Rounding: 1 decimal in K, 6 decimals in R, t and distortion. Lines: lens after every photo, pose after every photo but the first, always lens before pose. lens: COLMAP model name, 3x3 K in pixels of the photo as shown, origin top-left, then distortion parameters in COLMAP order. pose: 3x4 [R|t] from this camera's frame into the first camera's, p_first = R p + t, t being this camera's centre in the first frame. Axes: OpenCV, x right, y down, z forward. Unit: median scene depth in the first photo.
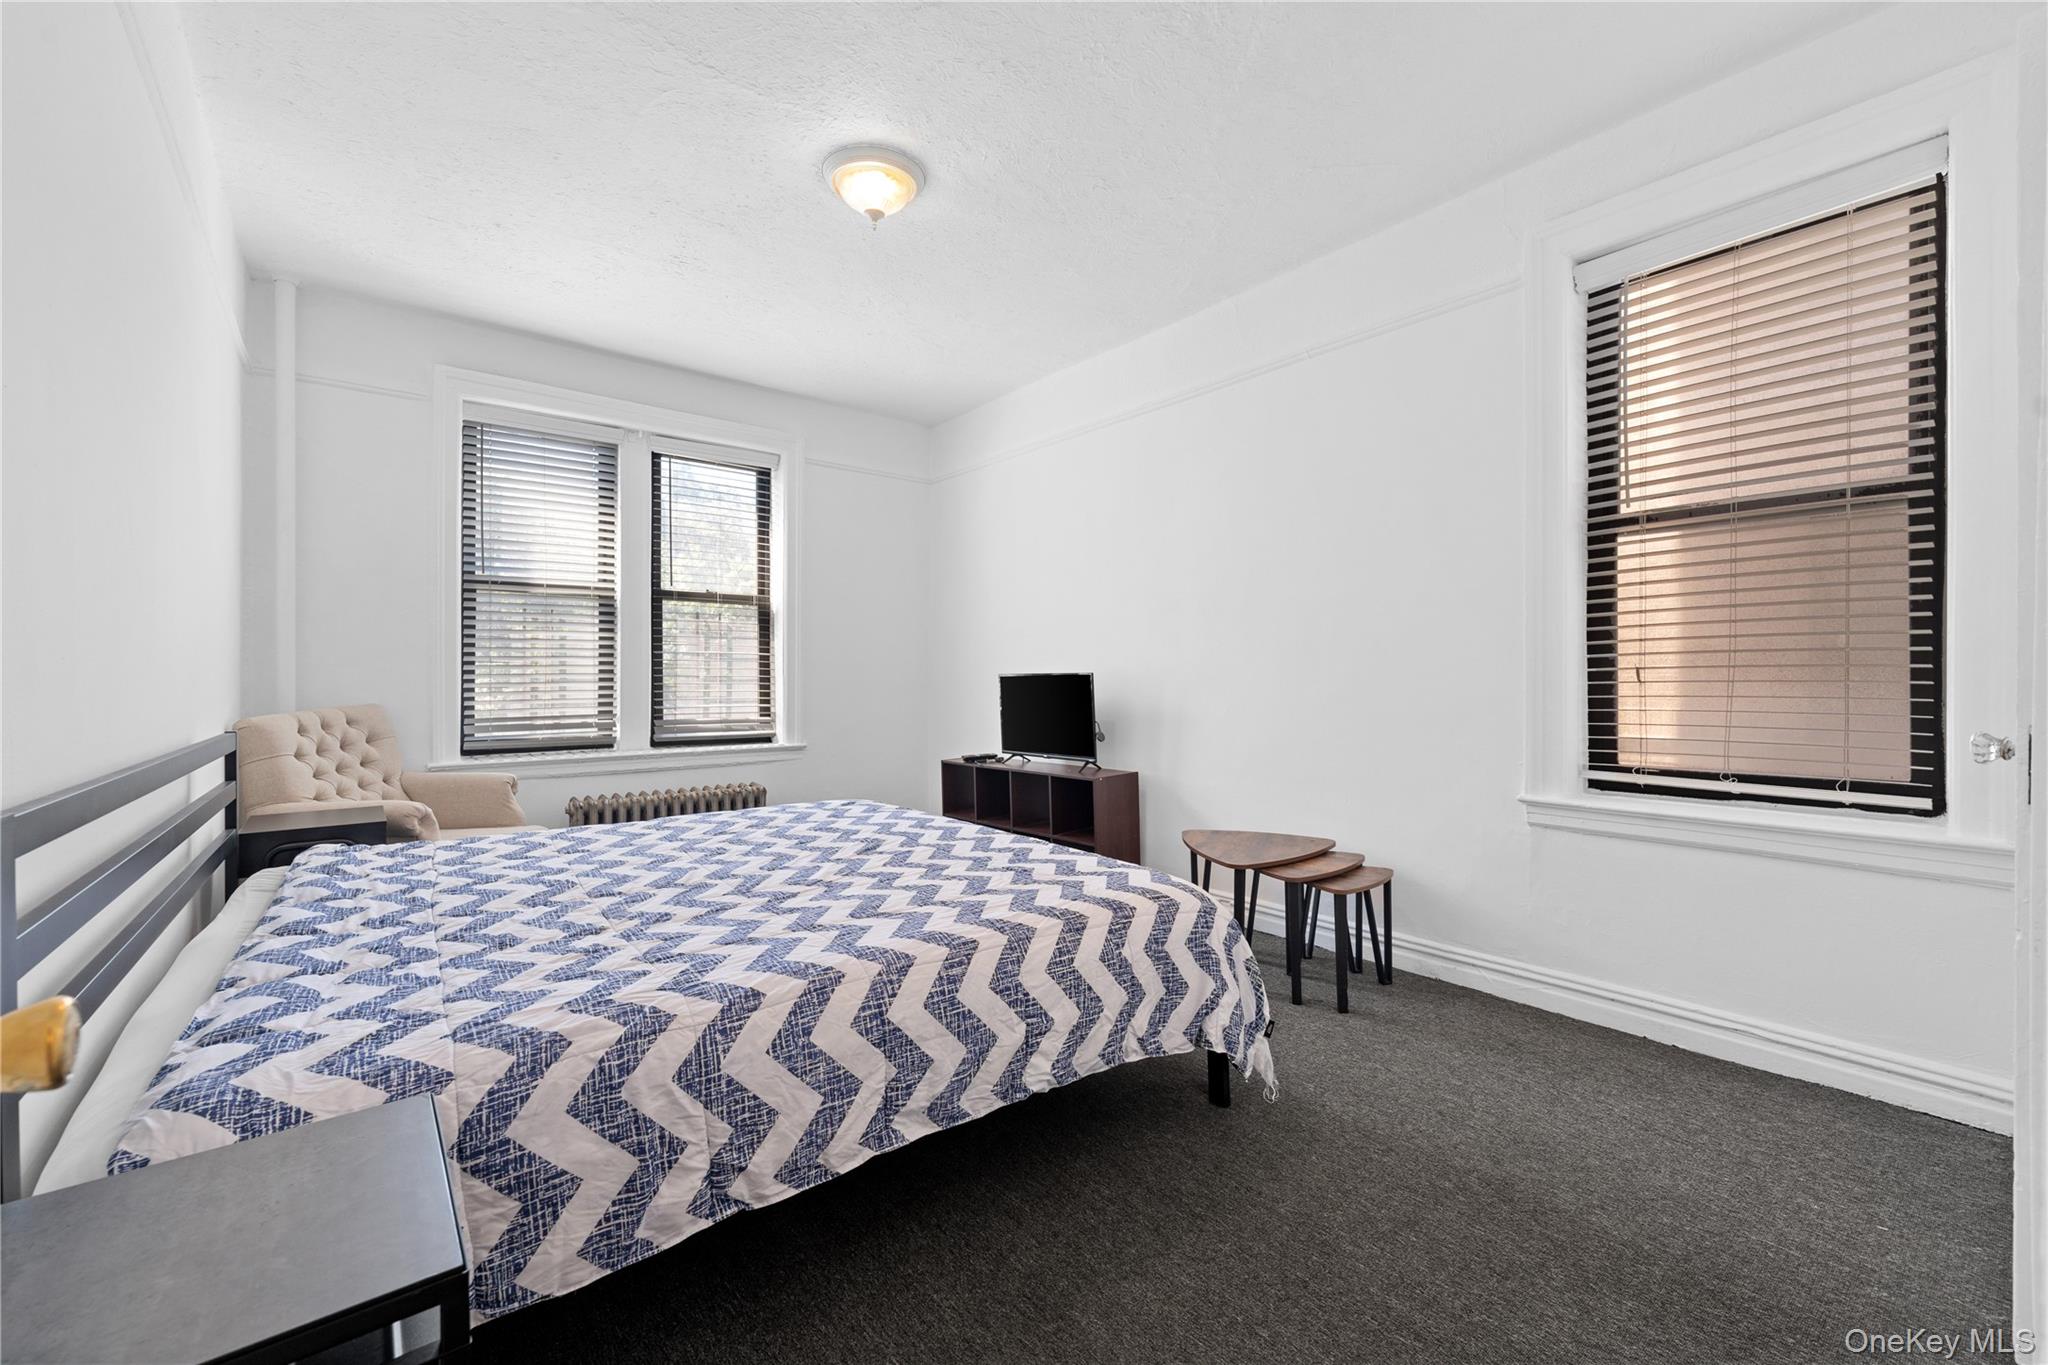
lens RADIAL K [[851.0, 0, 1024.0], [0, 851.0, 682.5], [0, 0, 1]] dist [-0.000973, -0.000124]
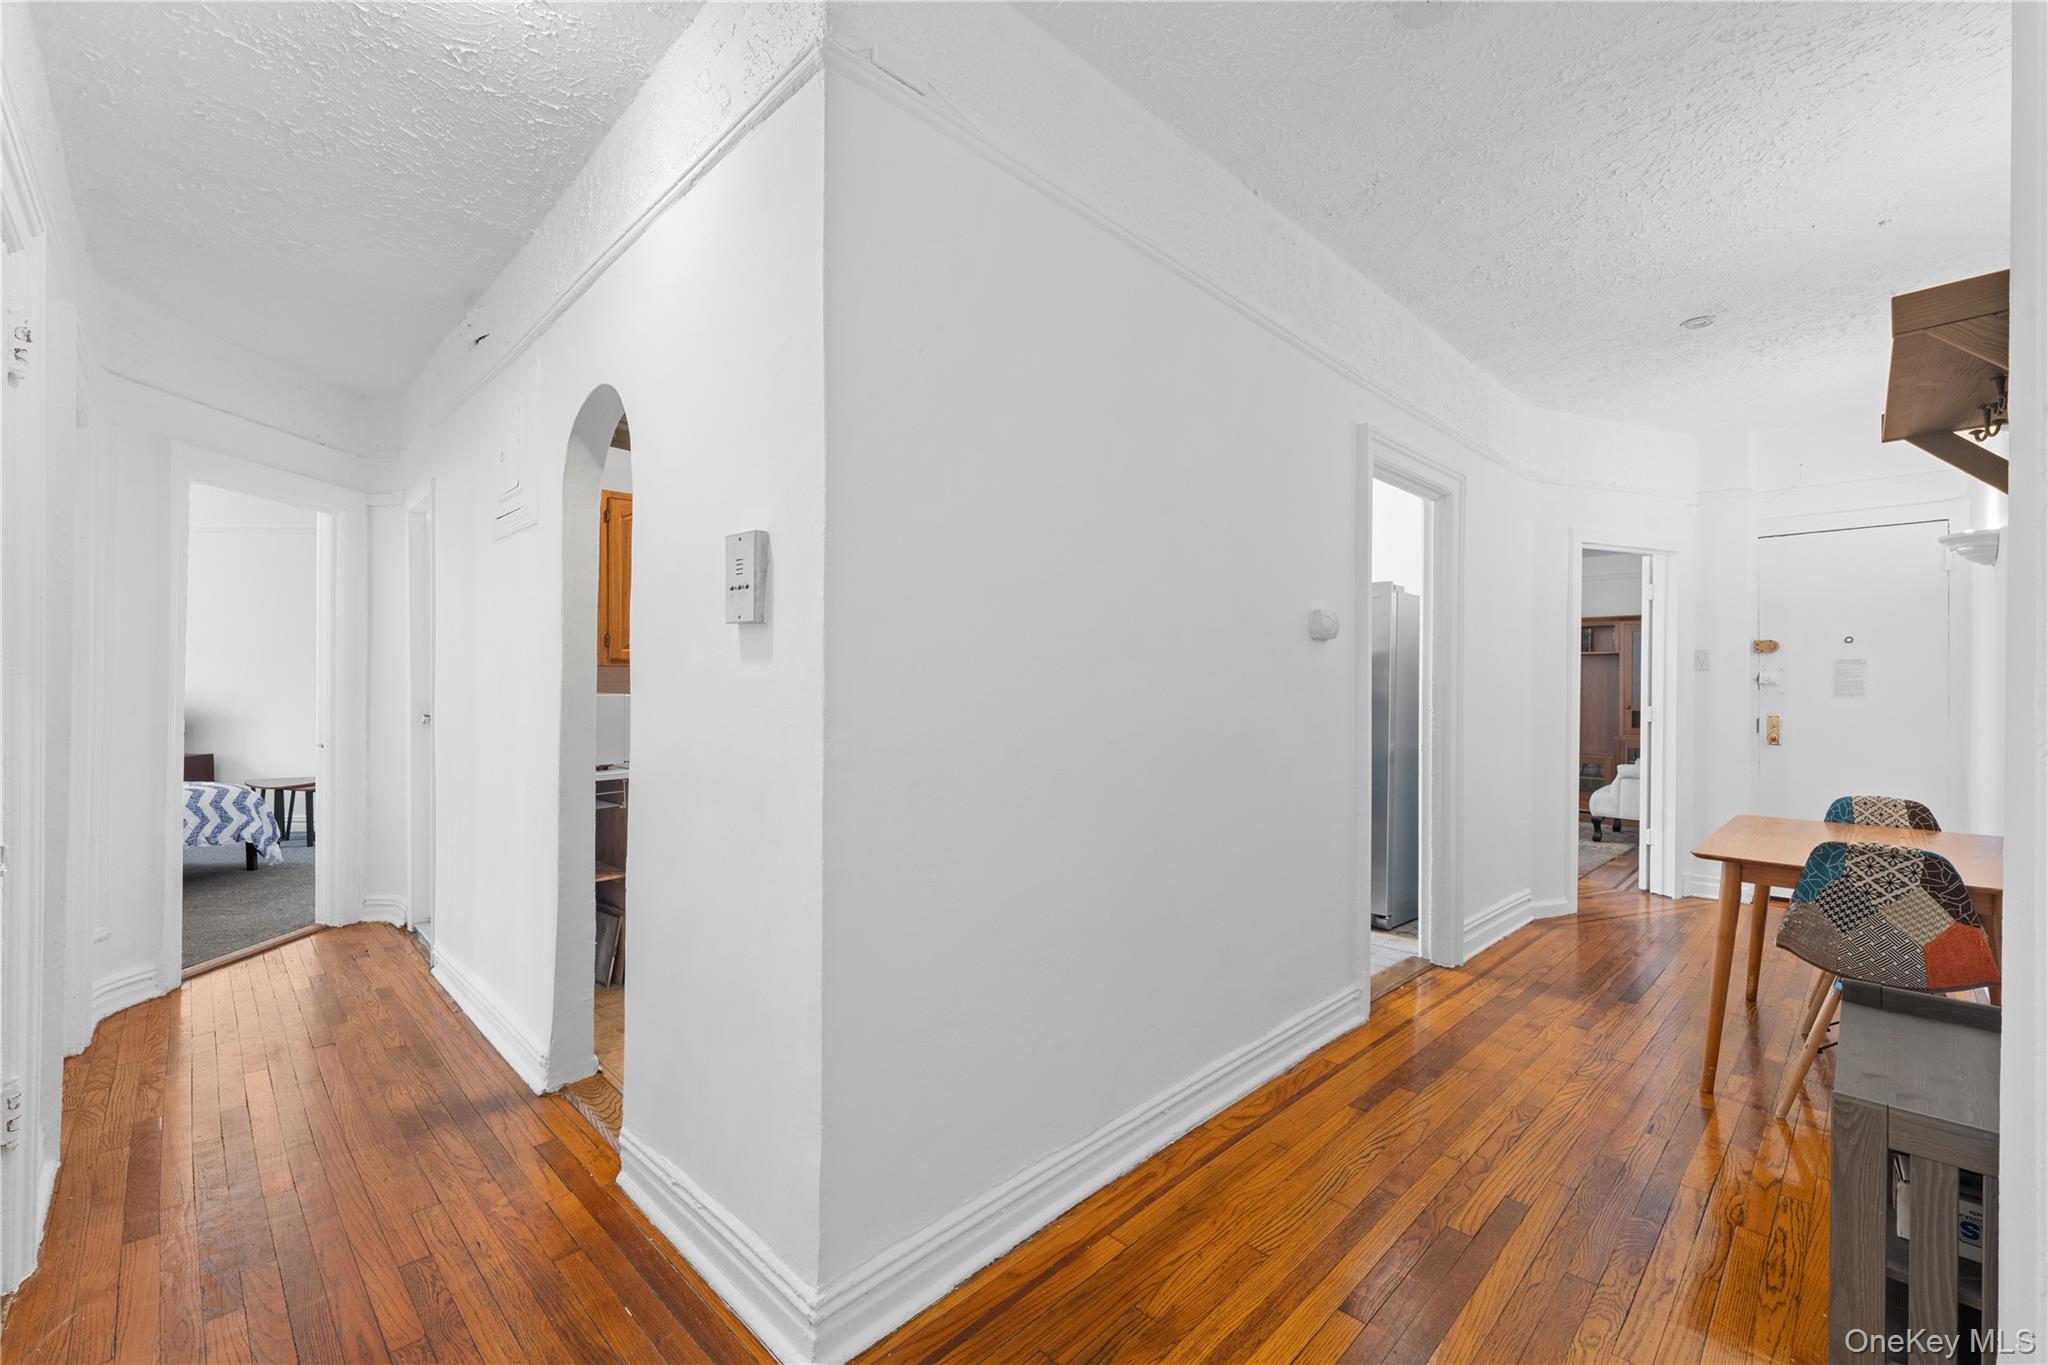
lens RADIAL K [[851.0, 0, 1024.0], [0, 851.0, 682.5], [0, 0, 1]] dist [-0.000973, -0.000124]
pose [[0.634619, -0.001409, 0.772823, -0.274282], [-0.003685, 0.999981, 0.004850, -0.077745], [-0.772816, -0.005926, 0.634602, -2.467565]]
